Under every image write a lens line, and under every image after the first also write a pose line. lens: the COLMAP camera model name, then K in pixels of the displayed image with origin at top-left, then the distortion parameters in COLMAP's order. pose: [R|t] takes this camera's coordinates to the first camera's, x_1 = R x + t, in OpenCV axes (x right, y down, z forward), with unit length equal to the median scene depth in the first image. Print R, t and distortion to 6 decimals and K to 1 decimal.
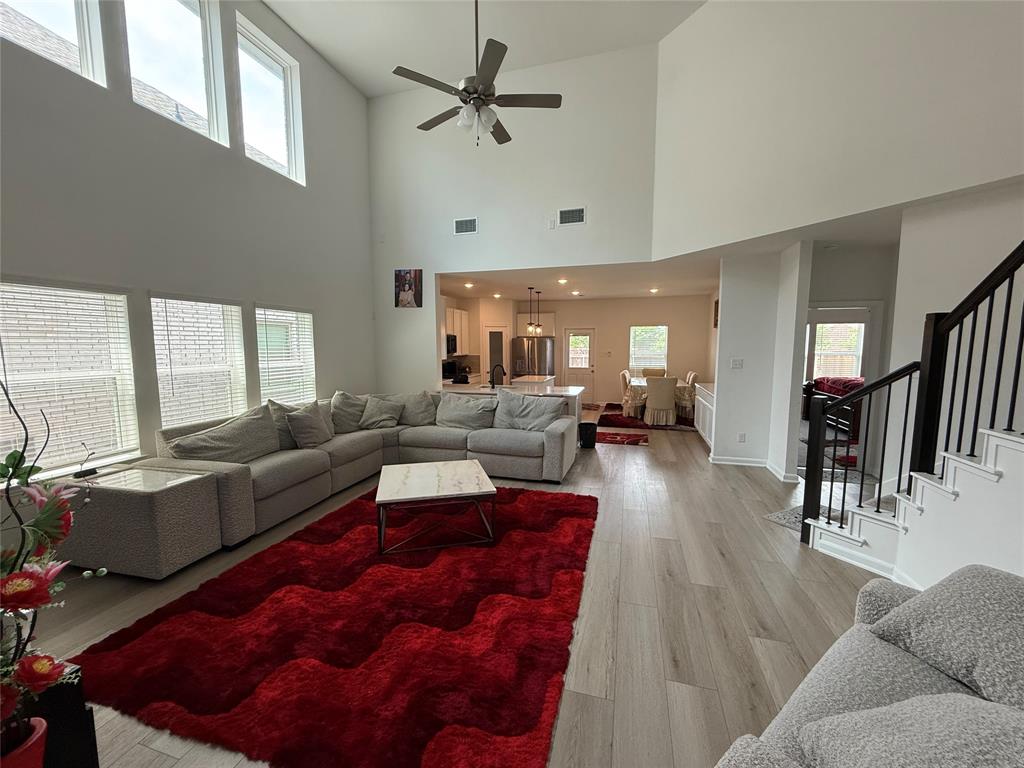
lens RADIAL K [[410.7, 0, 509.2], [0, 410.7, 386.8], [0, 0, 1]] dist [0.003151, -0.000347]
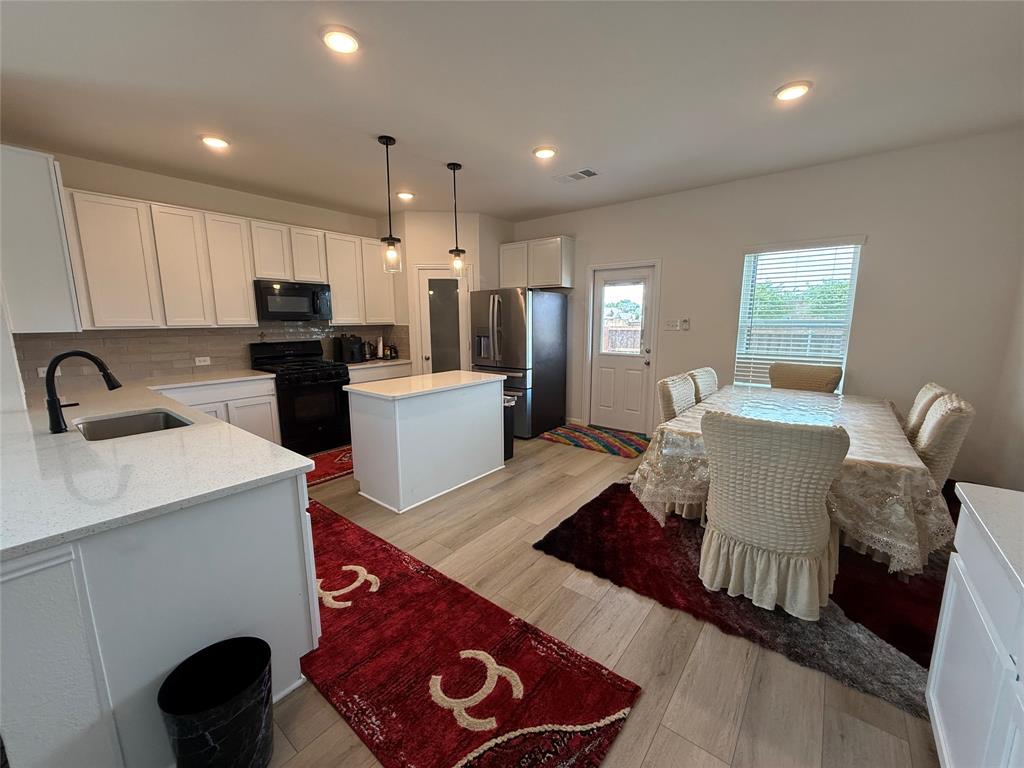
lens RADIAL K [[410.7, 0, 516.4], [0, 410.7, 385.9], [0, 0, 1]] dist [0.003151, -0.000347]
pose [[0.930847, 0.060728, -0.360327, 0.242843], [-0.040000, 0.997102, 0.064712, -0.038213], [0.363213, -0.045824, 0.930579, 0.553157]]
